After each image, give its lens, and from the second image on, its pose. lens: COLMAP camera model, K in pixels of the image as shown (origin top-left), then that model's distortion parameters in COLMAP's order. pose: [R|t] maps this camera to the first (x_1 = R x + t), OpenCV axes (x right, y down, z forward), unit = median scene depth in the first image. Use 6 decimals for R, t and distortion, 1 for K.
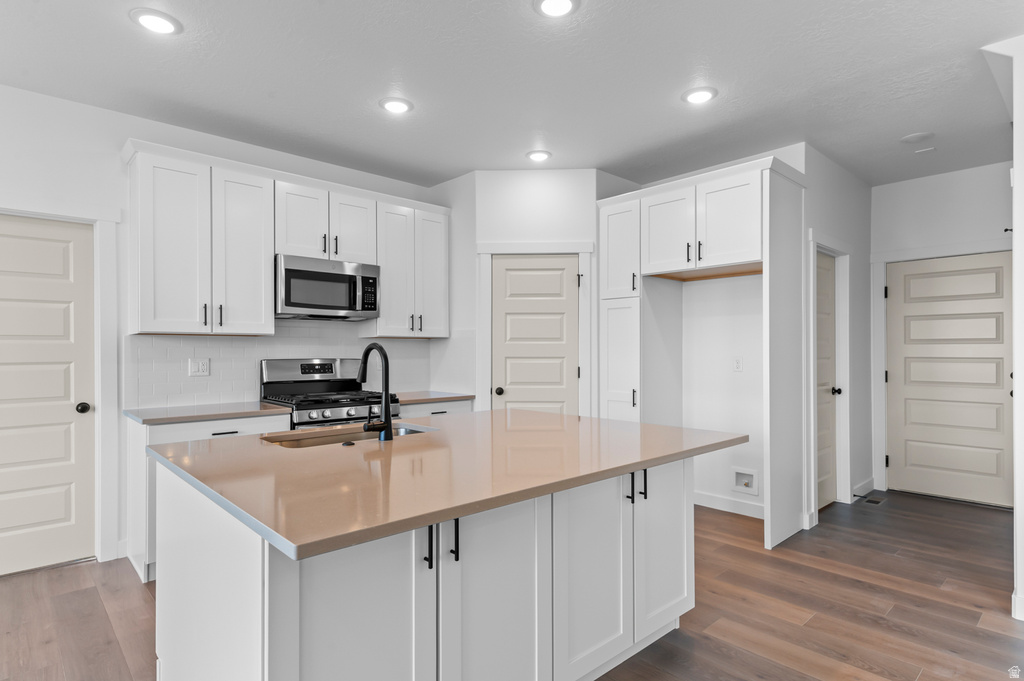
lens RADIAL K [[544.8, 0, 509.6], [0, 544.8, 345.4], [0, 0, 1]] dist [0.002999, -0.000331]
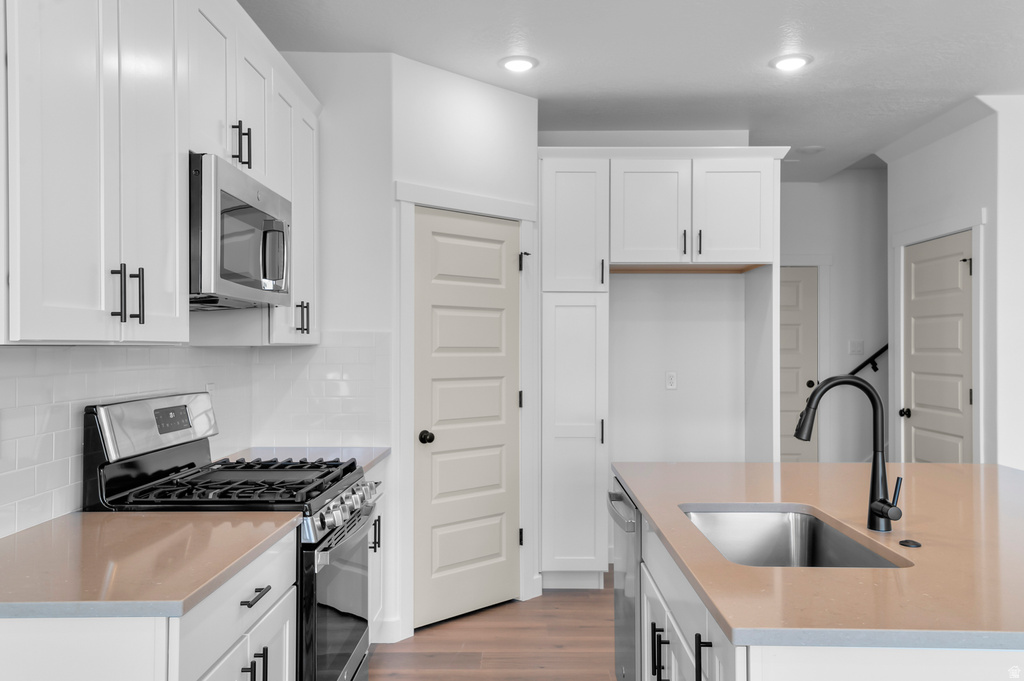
lens RADIAL K [[822.0, 0, 516.7], [0, 822.0, 342.9], [0, 0, 1]] dist [0.042545, 0.001414]
pose [[0.671903, 0.007717, 0.740599, -0.621395], [-0.003869, 0.999969, -0.006910, -0.012370], [-0.740629, 0.001777, 0.671912, 0.326759]]
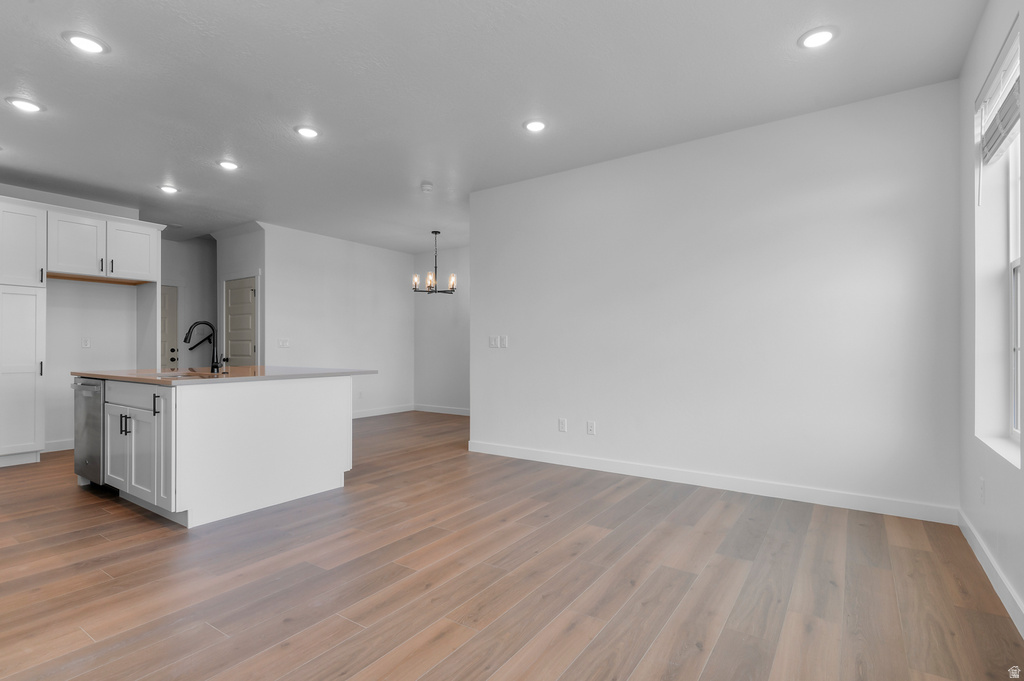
lens RADIAL K [[492.7, 0, 517.4], [0, 492.7, 347.7], [0, 0, 1]] dist [0.005169, -0.000206]
pose [[-0.229720, 0.004573, 0.973246, -1.060914], [0.001703, 0.999989, -0.004297, 0.052806], [-0.973255, 0.000670, -0.229725, 0.185735]]
